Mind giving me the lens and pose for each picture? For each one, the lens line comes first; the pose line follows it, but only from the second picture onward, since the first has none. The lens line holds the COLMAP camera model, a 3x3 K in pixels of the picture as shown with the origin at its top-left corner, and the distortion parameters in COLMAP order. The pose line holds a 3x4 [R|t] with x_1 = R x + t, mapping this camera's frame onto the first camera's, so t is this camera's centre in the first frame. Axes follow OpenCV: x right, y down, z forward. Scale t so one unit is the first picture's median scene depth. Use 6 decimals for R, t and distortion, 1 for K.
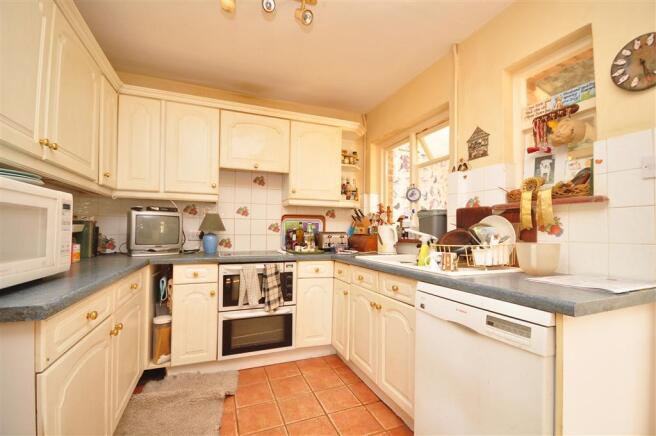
lens RADIAL K [[283.8, 0, 328.0], [0, 283.8, 218.0], [0, 0, 1]] dist [-0.000789, -0.000208]
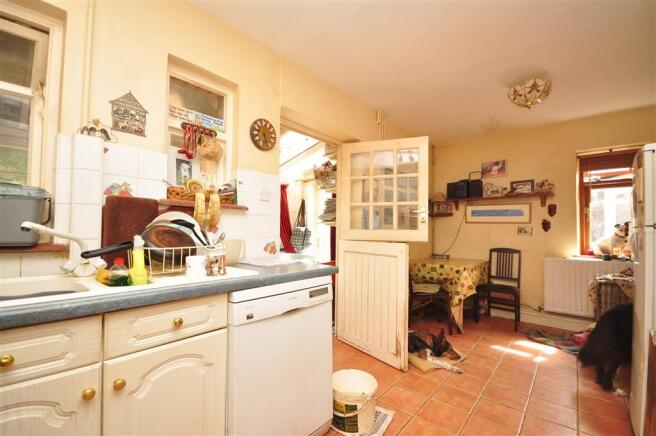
lens RADIAL K [[283.8, 0, 328.0], [0, 283.8, 218.0], [0, 0, 1]] dist [-0.000789, -0.000208]
pose [[-0.448428, 0.032000, 0.893246, -0.462857], [-0.052985, 0.996650, -0.062304, 0.044097], [-0.892247, -0.075267, -0.445230, 1.002179]]
